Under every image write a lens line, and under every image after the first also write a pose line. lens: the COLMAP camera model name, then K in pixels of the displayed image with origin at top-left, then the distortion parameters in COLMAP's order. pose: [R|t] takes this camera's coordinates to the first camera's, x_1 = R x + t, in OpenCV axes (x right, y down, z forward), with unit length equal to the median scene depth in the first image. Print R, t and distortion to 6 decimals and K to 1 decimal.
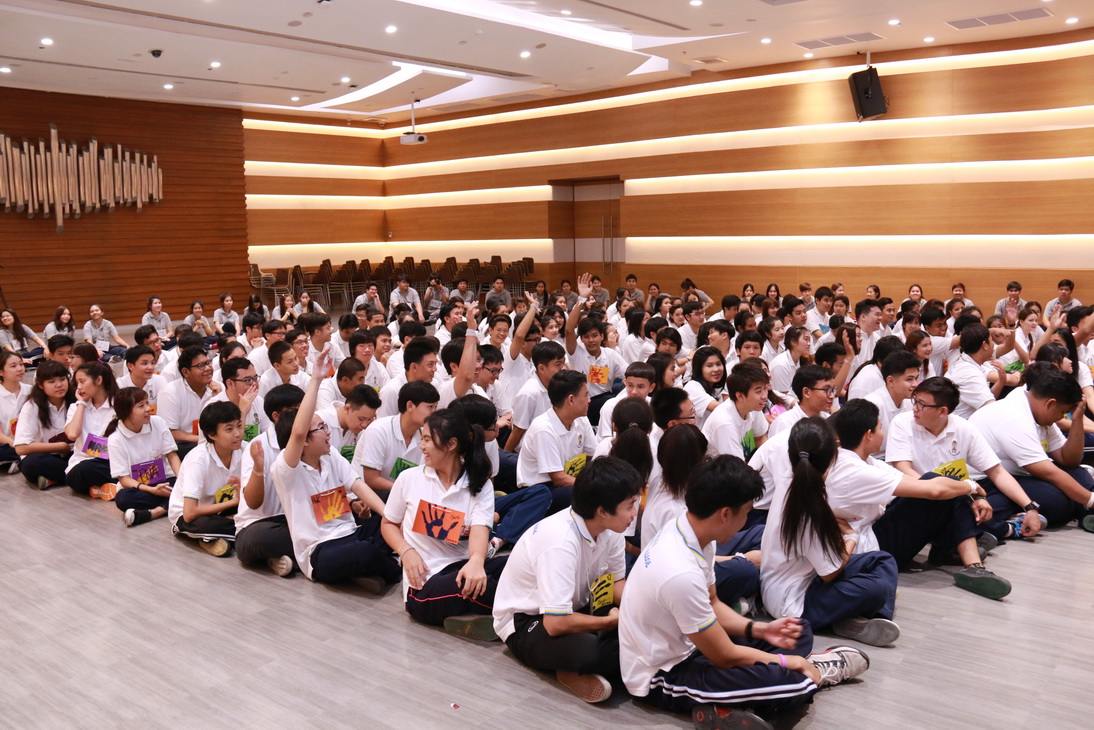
lens RADIAL K [[935.7, 0, 547.0], [0, 935.7, 365.0], [0, 0, 1]] dist [-0.093585, 0.018759]
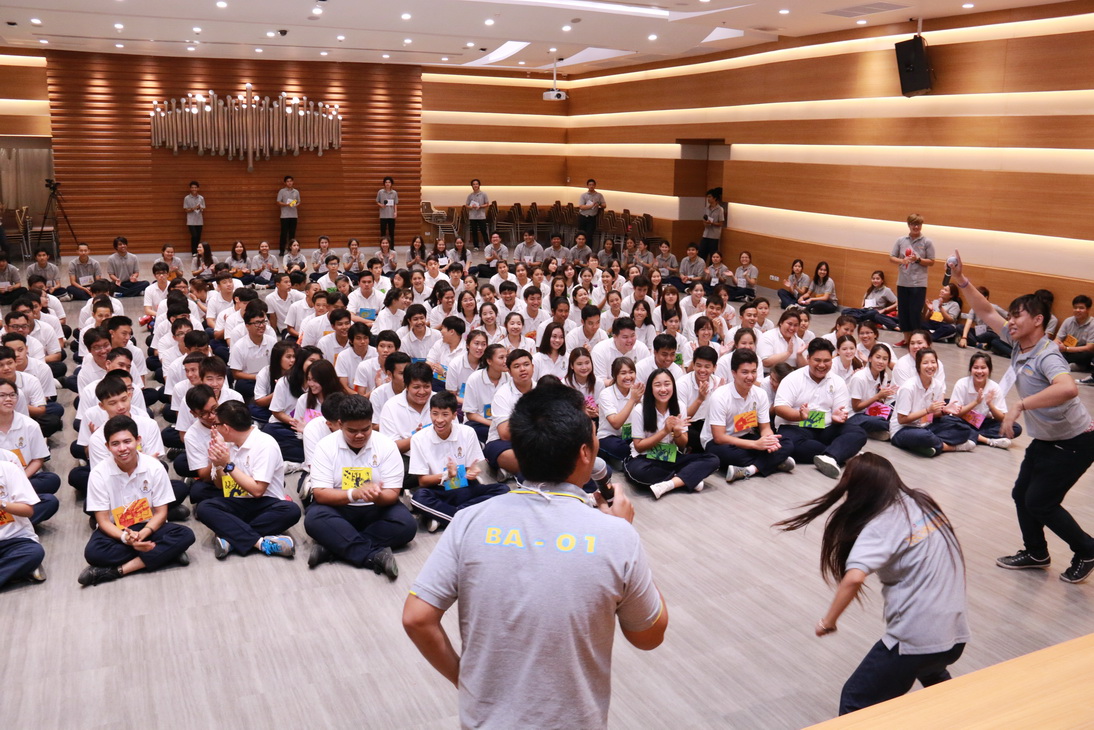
lens RADIAL K [[935.4, 0, 547.0], [0, 935.4, 365.0], [0, 0, 1]] dist [-0.146996, 0.155266]
pose [[0.897477, 0.135972, -0.419578, 0.378248], [-0.099600, 0.989201, 0.107525, -0.055862], [0.429667, -0.054712, 0.901328, 0.020515]]
